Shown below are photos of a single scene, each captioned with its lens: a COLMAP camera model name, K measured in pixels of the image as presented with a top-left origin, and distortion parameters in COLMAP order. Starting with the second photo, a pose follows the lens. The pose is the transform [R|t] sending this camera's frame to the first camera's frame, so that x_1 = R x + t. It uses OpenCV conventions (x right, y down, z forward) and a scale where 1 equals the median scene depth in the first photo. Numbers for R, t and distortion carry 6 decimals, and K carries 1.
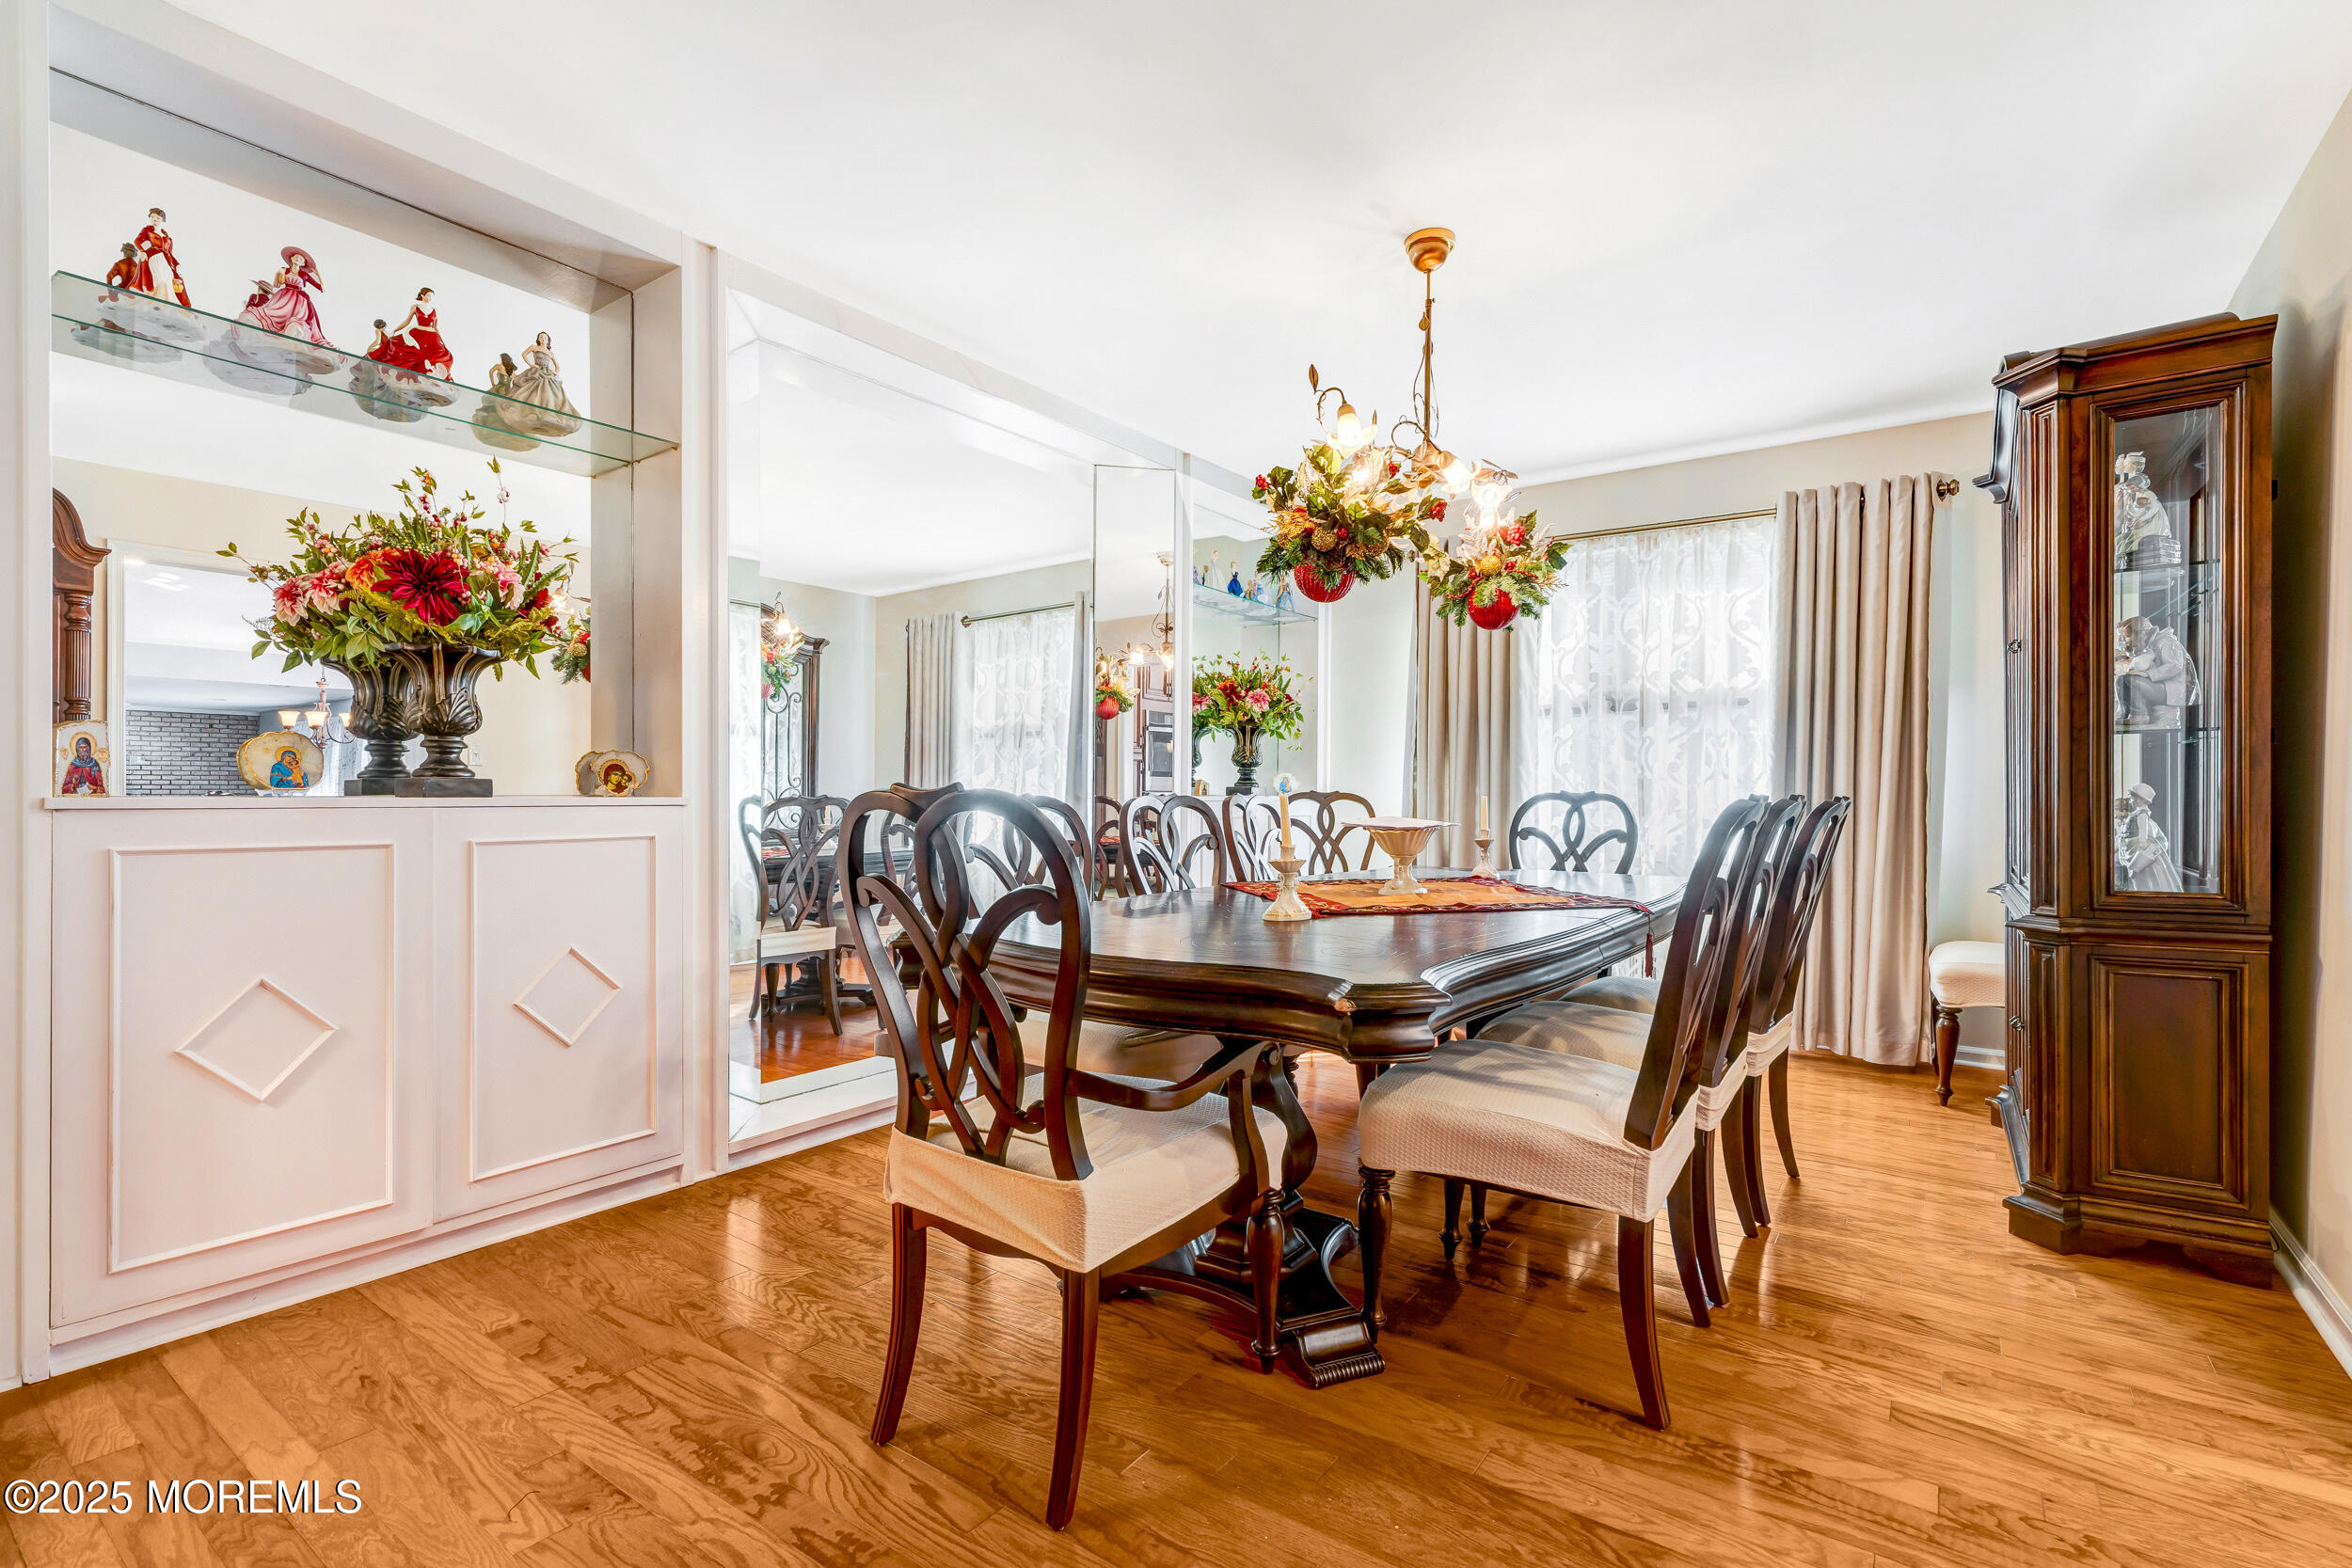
lens RADIAL K [[1056.7, 0, 1177.7], [0, 1056.7, 765.8], [0, 0, 1]] dist [-0.010013, -0.000496]
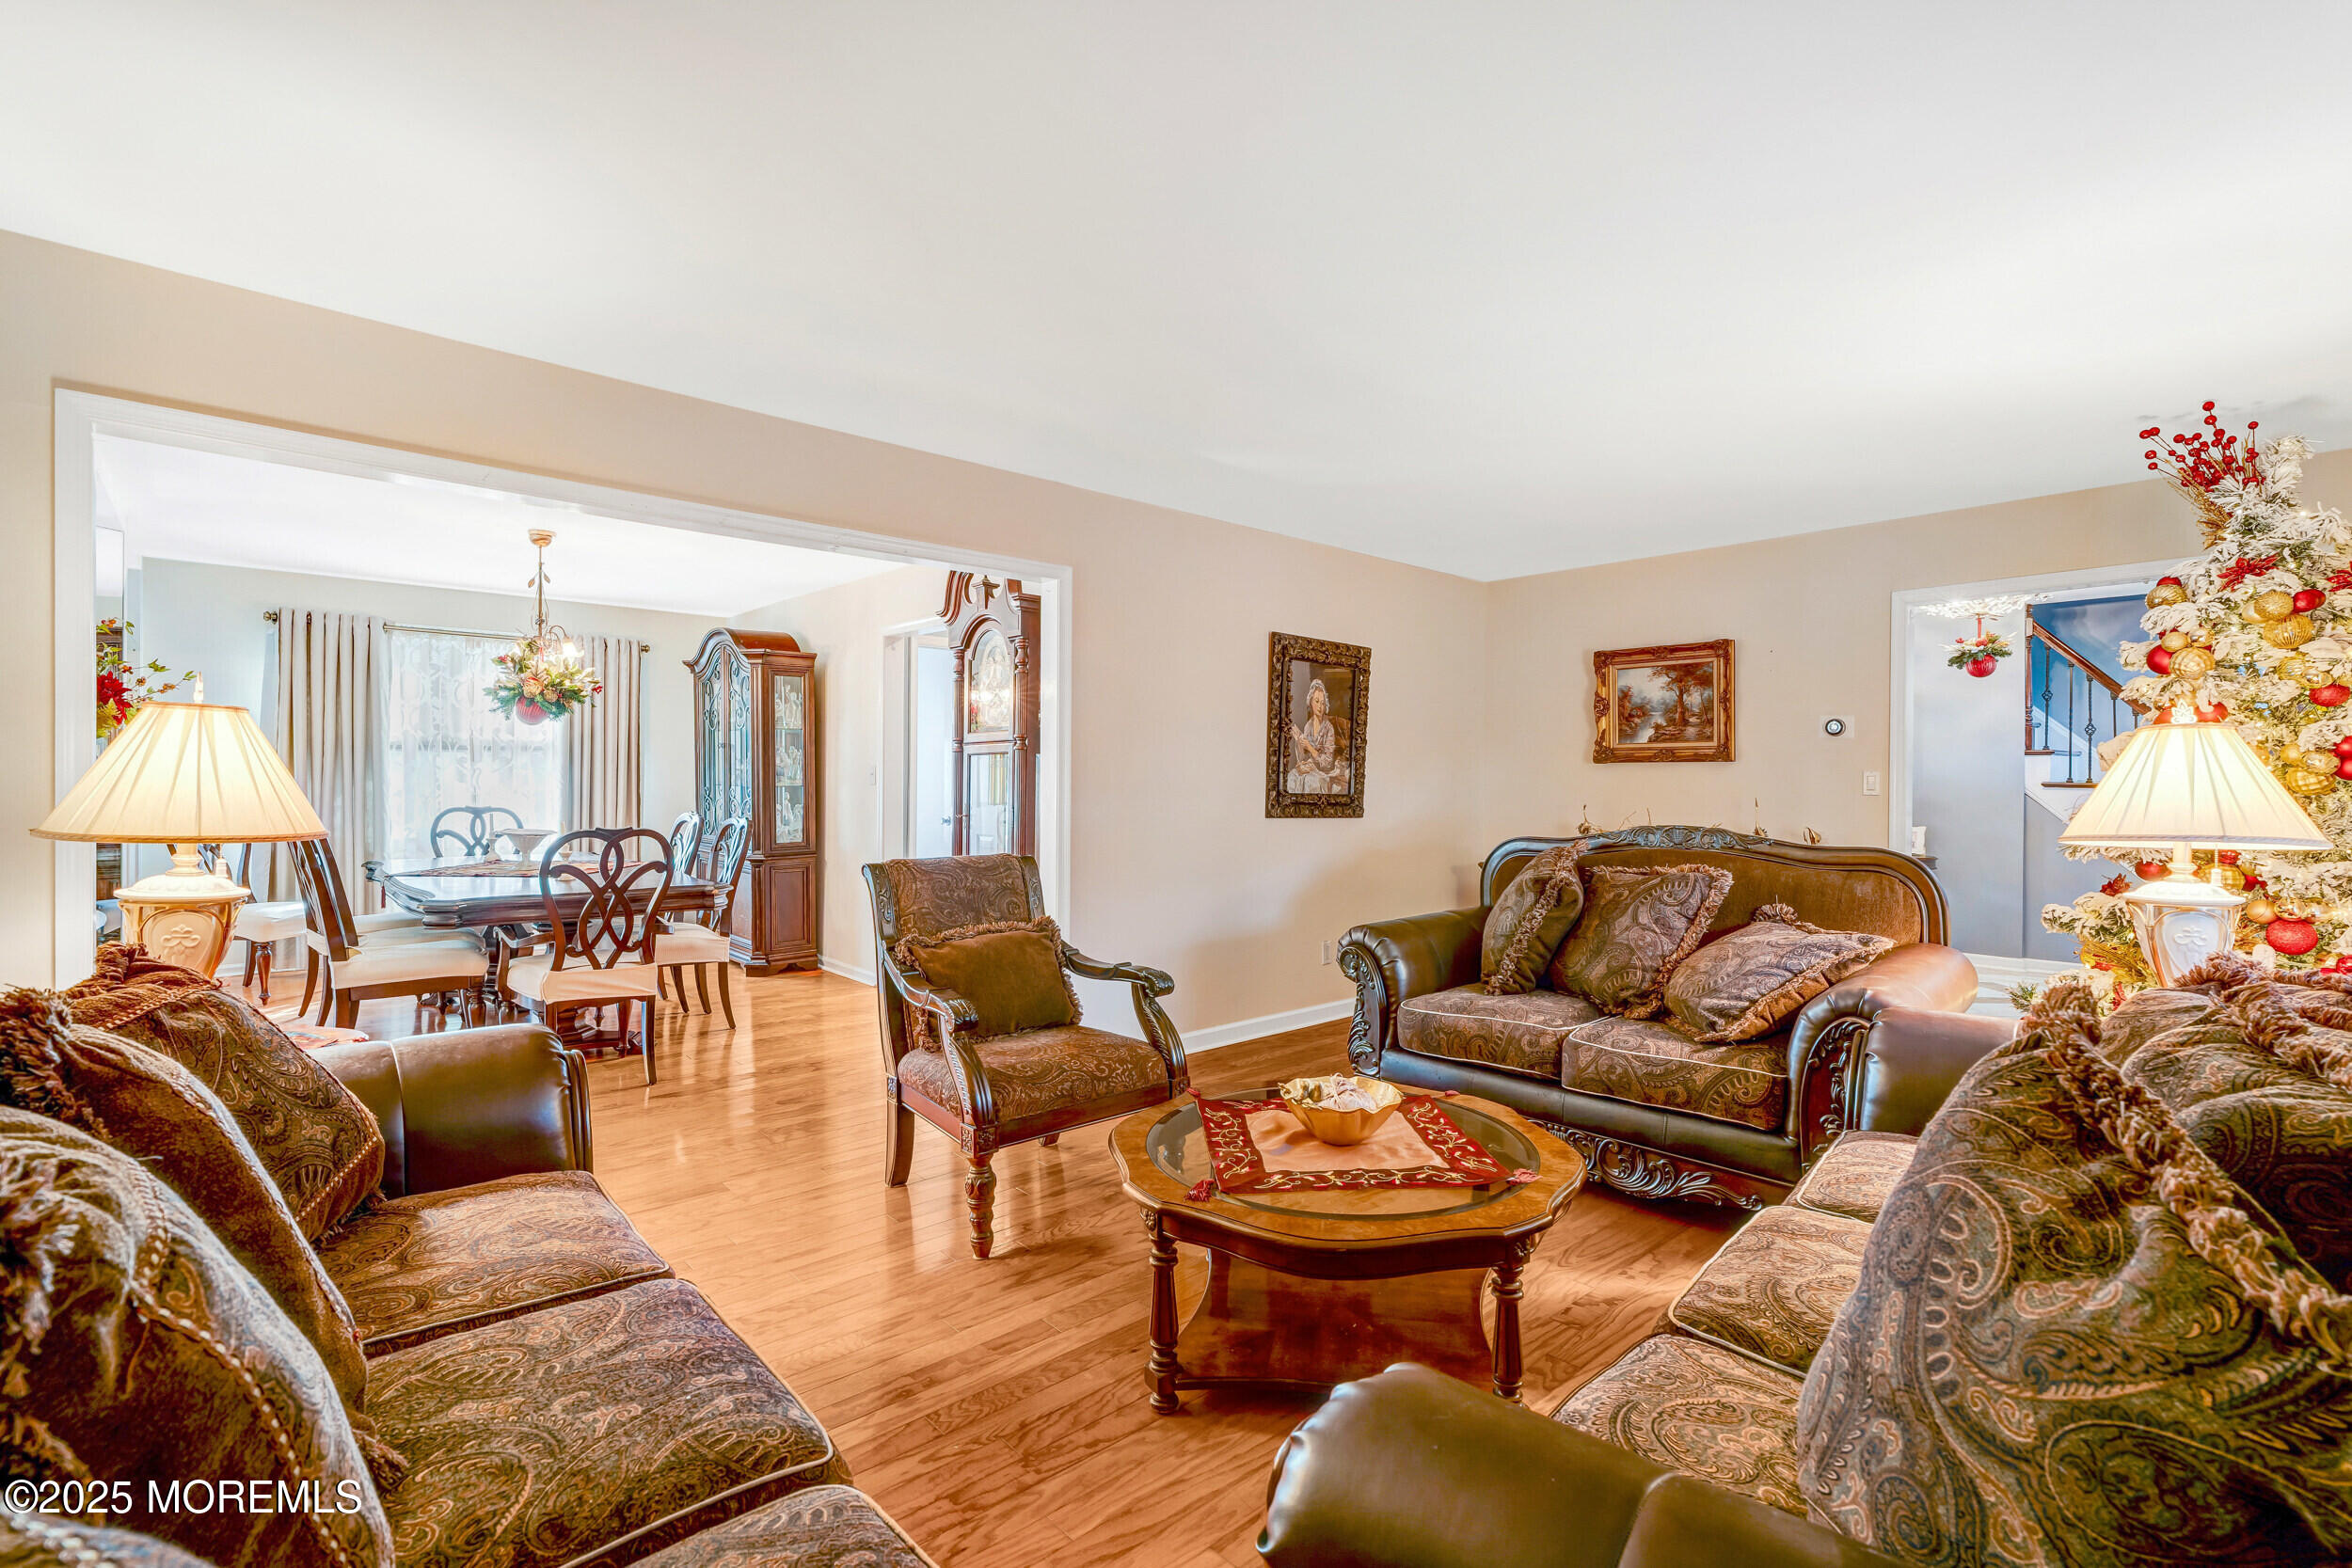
lens RADIAL K [[1056.7, 0, 1177.7], [0, 1056.7, 765.8], [0, 0, 1]] dist [-0.010013, -0.000496]
pose [[0.197397, -0.000874, 0.980323, -1.001153], [-0.032283, 0.999451, 0.007392, -0.085350], [-0.979792, -0.033107, 0.197260, -0.377745]]
